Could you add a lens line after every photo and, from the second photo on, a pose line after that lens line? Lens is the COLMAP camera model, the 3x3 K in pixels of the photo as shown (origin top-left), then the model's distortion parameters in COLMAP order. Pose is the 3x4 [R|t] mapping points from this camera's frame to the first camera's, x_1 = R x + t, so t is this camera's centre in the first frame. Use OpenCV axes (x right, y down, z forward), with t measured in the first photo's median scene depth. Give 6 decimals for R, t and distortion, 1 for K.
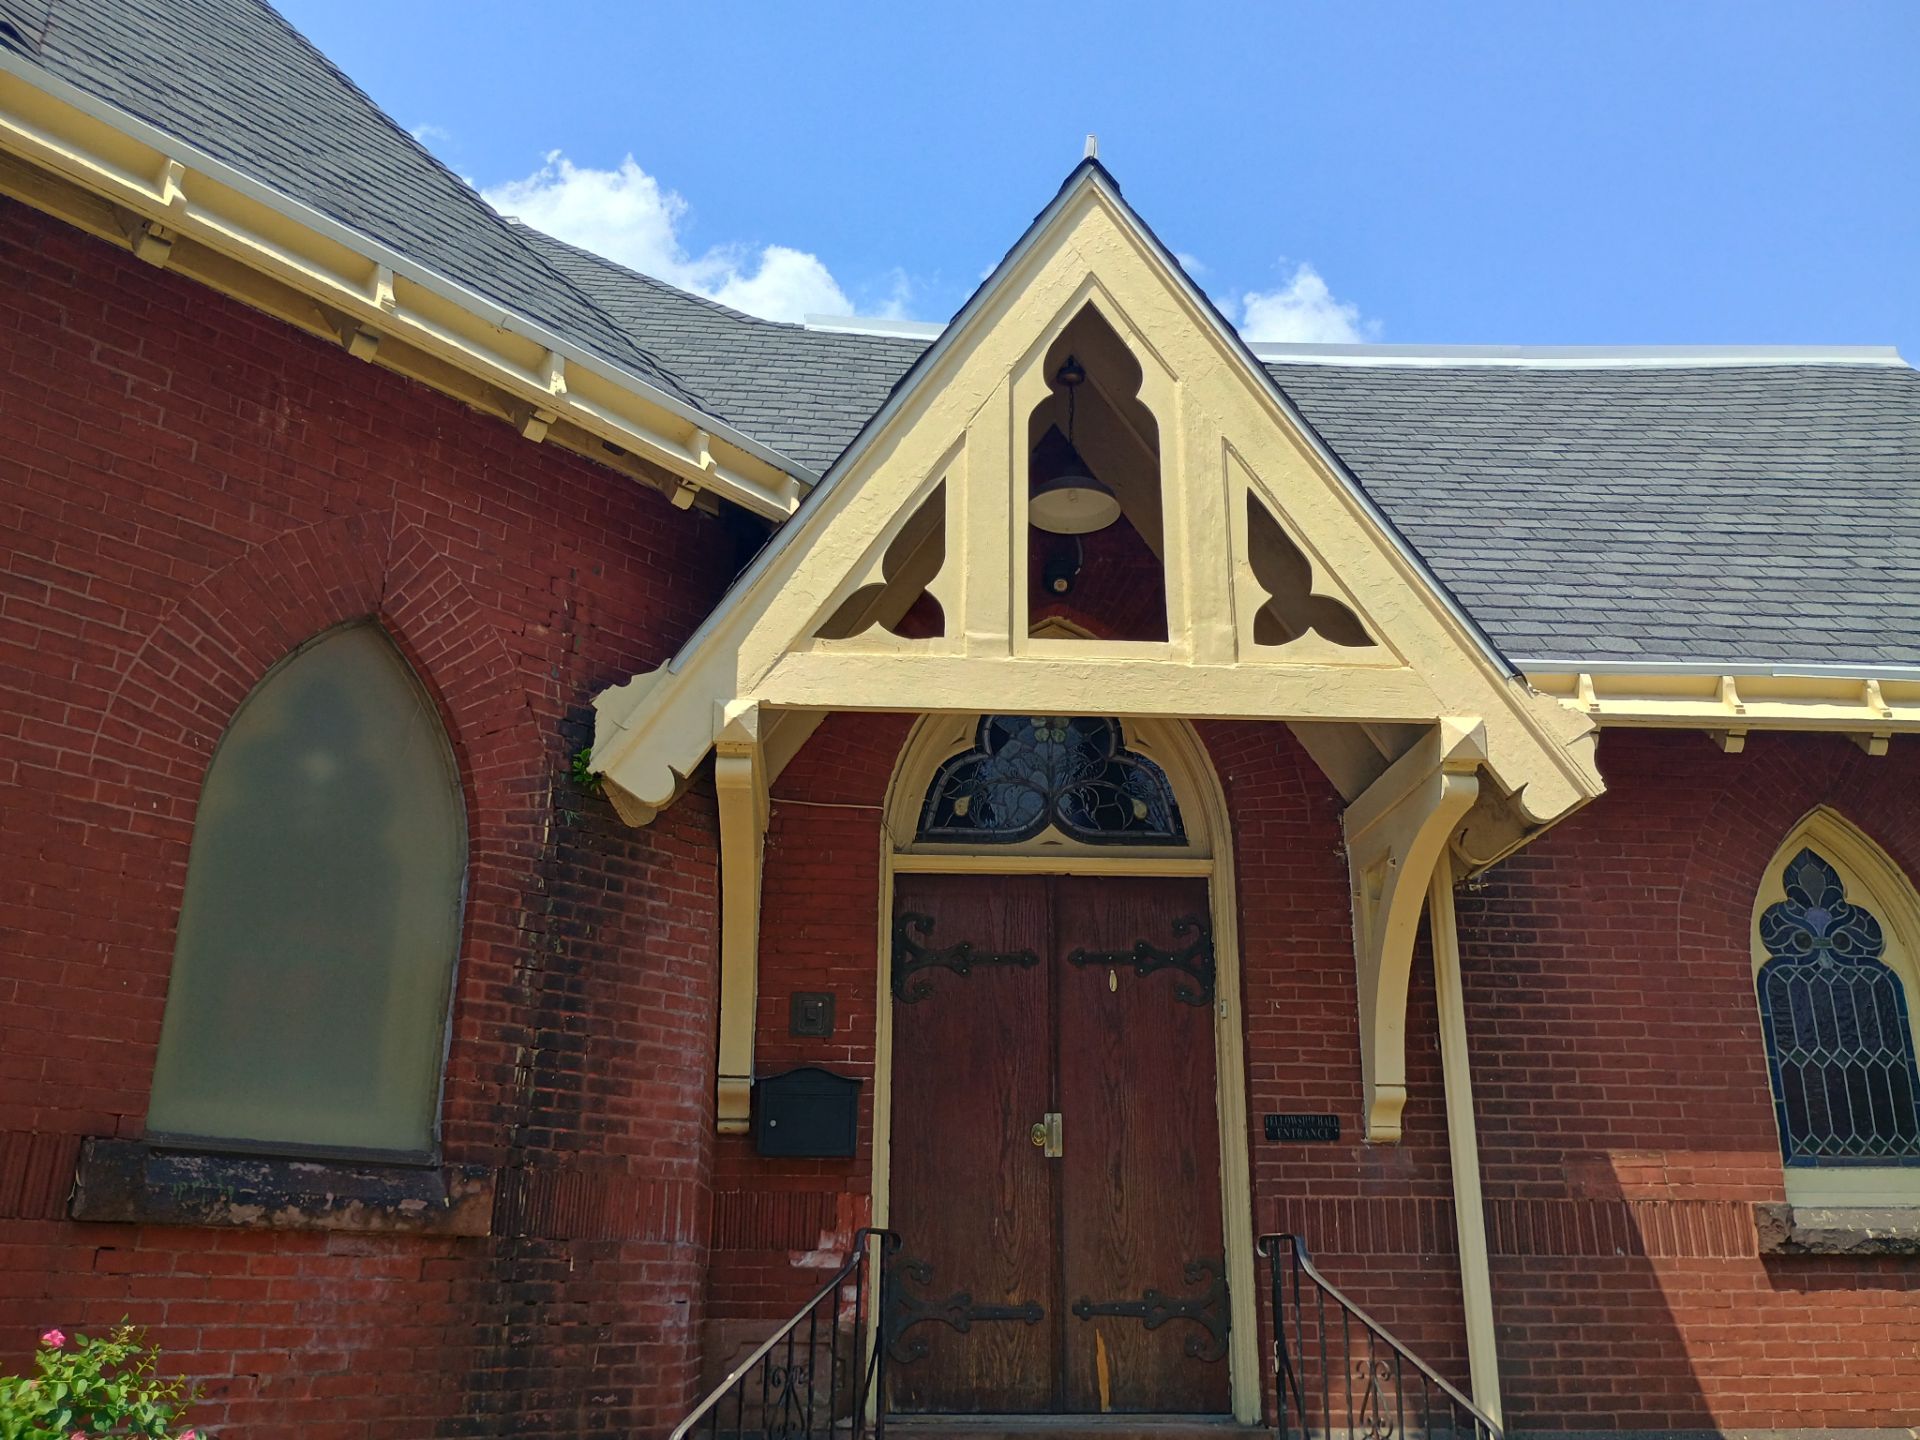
lens RADIAL K [[1653.4, 0, 960.0], [0, 1653.4, 720.0], [0, 0, 1]] dist [0.021188, -0.055855]
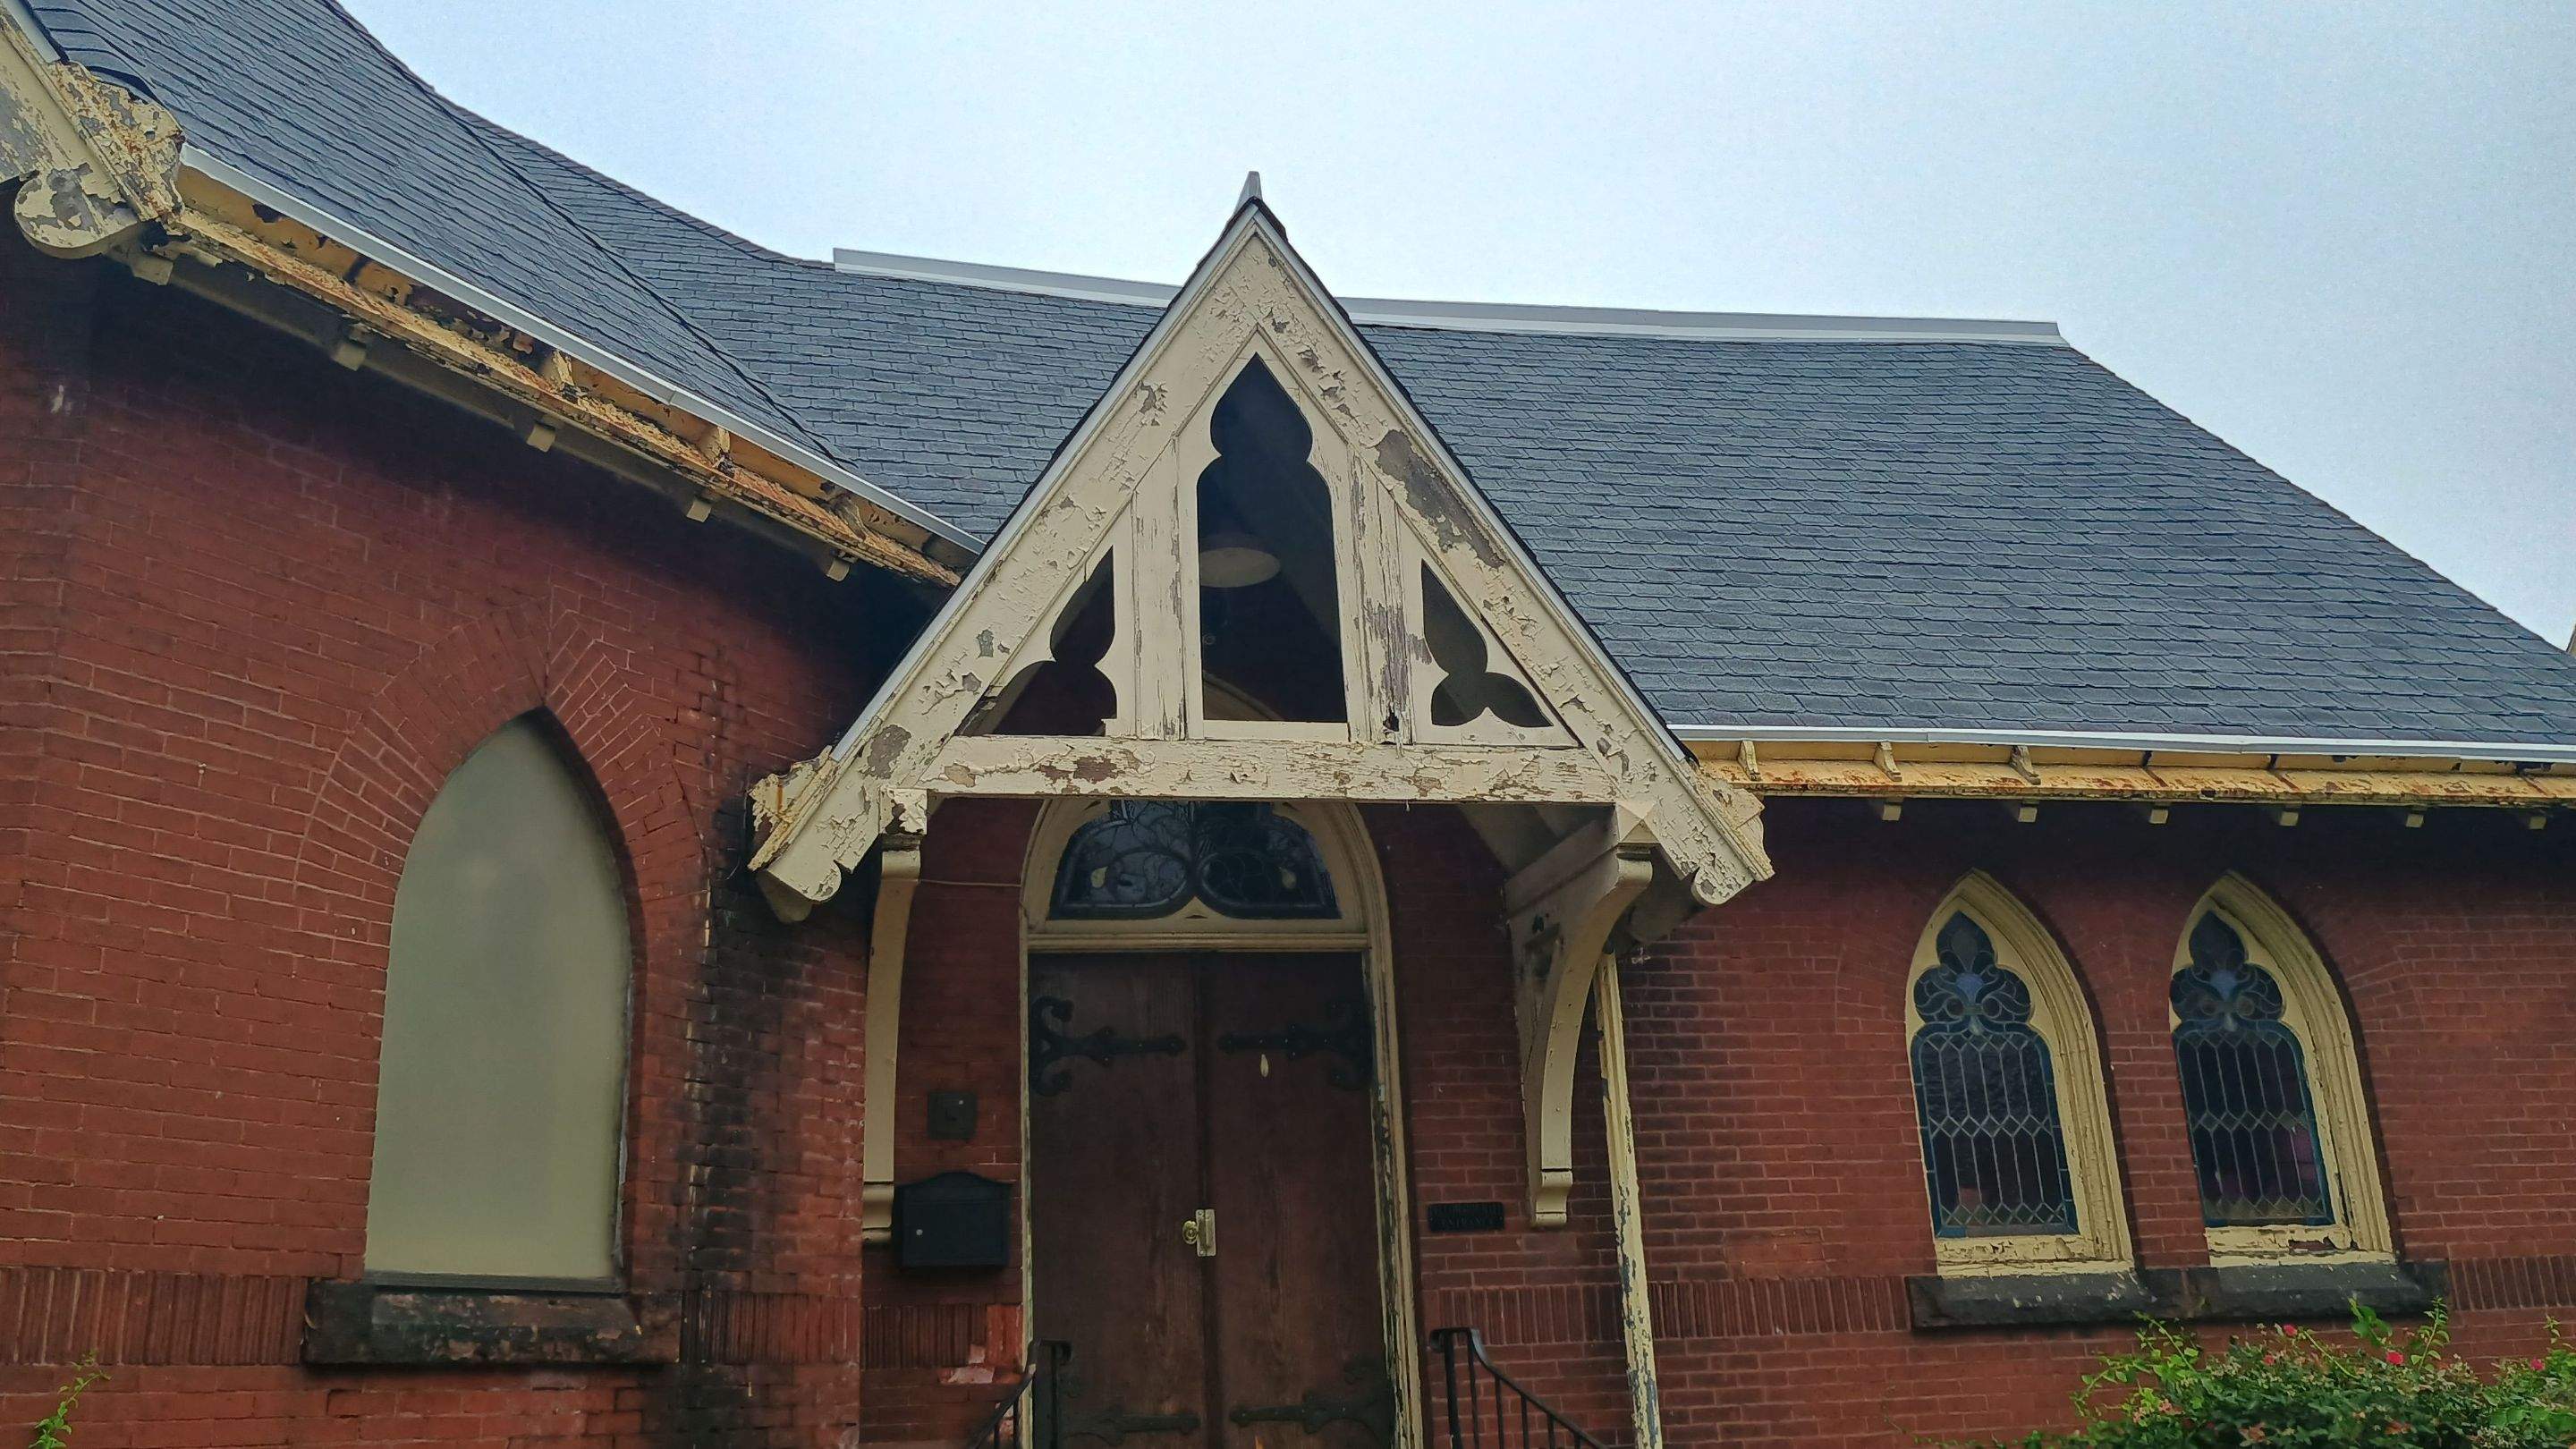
lens RADIAL K [[2071.3, 0, 1288.0], [0, 2071.3, 724.5], [0, 0, 1]] dist [-0.007725, -0.001583]
pose [[0.987327, 0.003508, 0.158657, -0.090573], [-0.005365, 0.999922, 0.011283, -0.054655], [-0.158605, -0.011991, 0.987269, -0.173430]]
